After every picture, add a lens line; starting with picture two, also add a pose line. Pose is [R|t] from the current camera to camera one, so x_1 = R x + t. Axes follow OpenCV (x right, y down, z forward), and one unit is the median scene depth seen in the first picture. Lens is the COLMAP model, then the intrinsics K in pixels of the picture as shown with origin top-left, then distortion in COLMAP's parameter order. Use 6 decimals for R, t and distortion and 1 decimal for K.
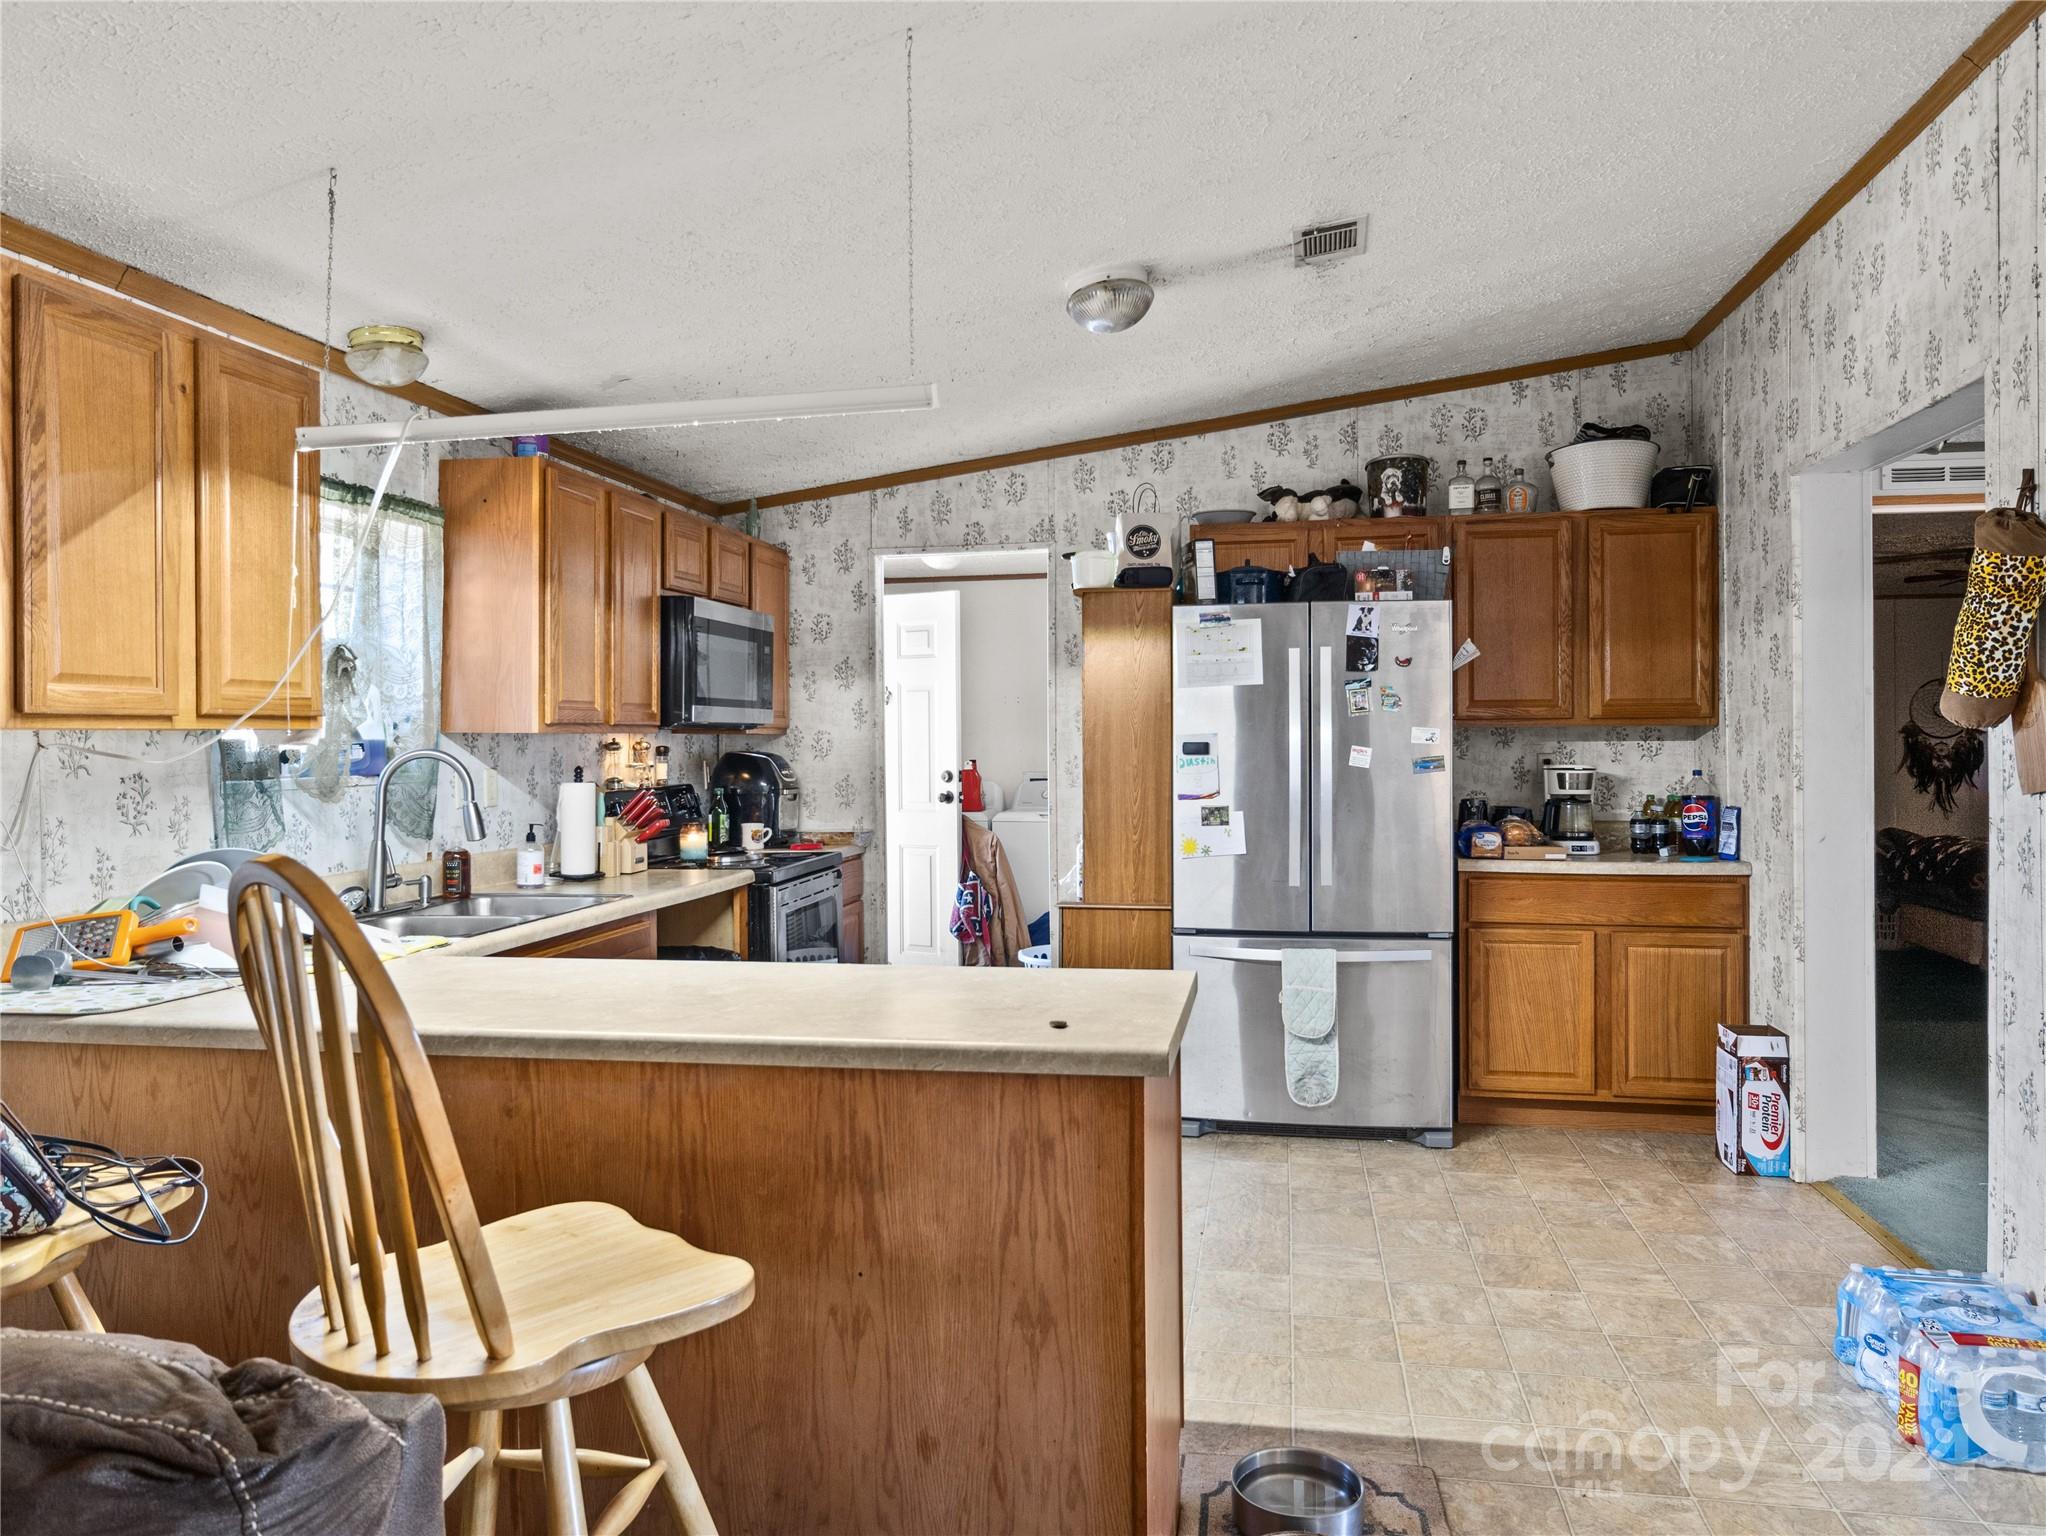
lens RADIAL K [[1402.9, 0, 1028.6], [0, 1402.9, 750.7], [0, 0, 1]] dist [-0.002473, -0.000166]
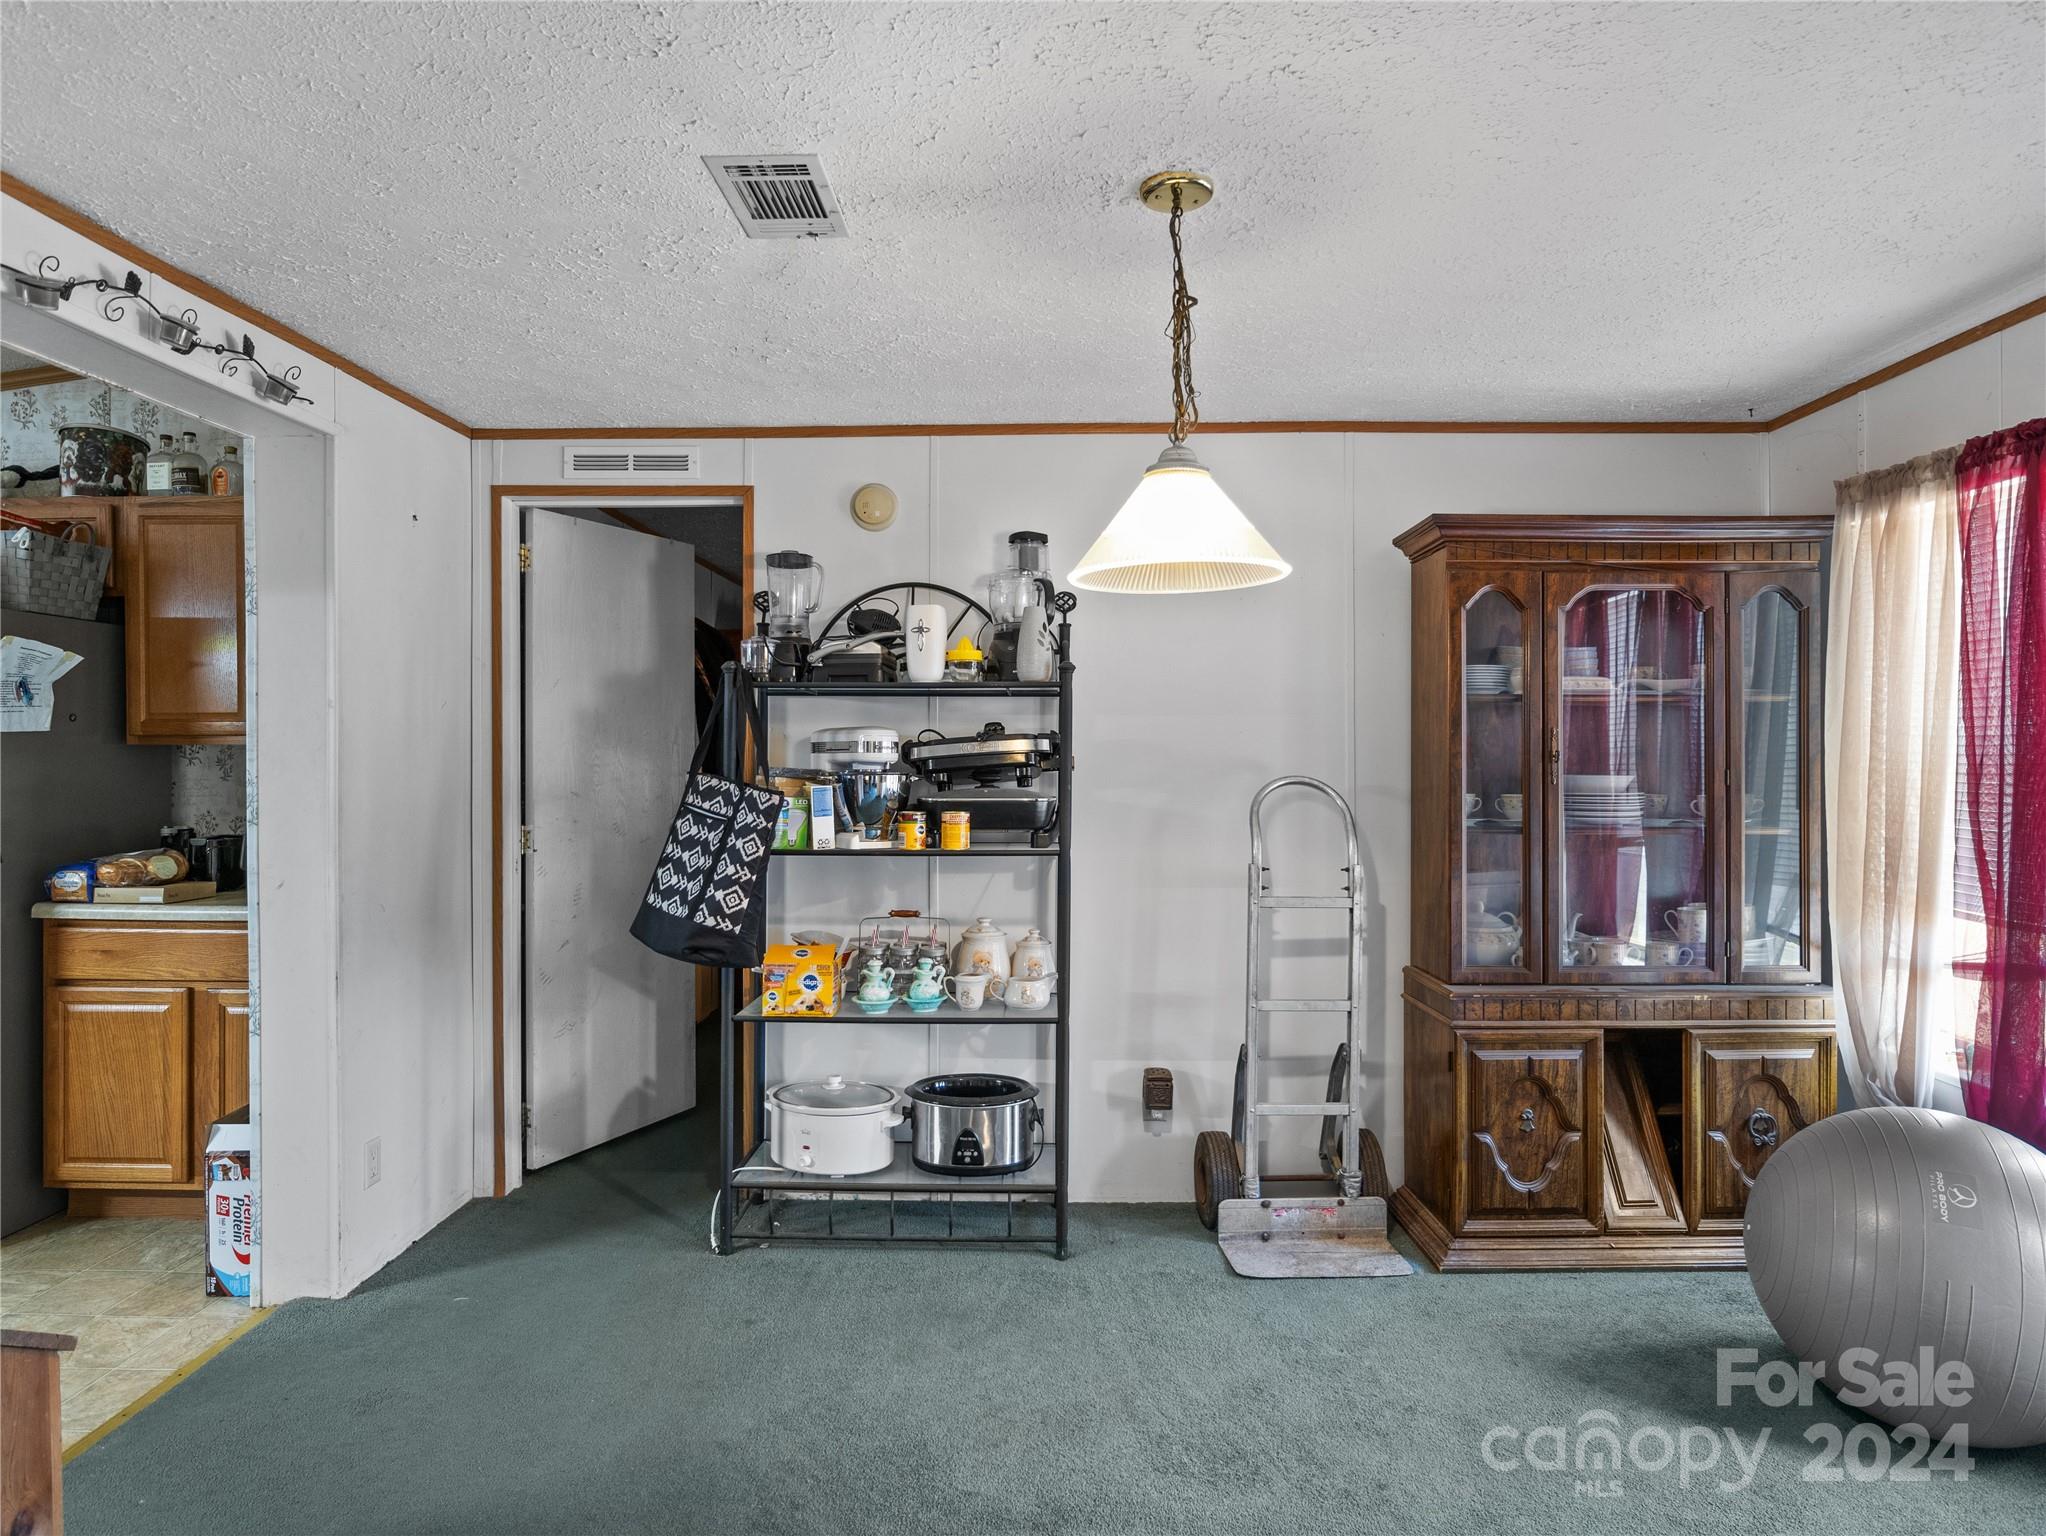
lens RADIAL K [[1170.0, 0, 1020.1], [0, 1170.0, 764.5], [0, 0, 1]] dist [-0.018776, 0.010926]
pose [[0.989179, 0.007372, 0.146527, 0.783863], [-0.006809, 0.999967, -0.004346, -0.005674], [-0.146554, 0.003301, 0.989197, 0.236655]]
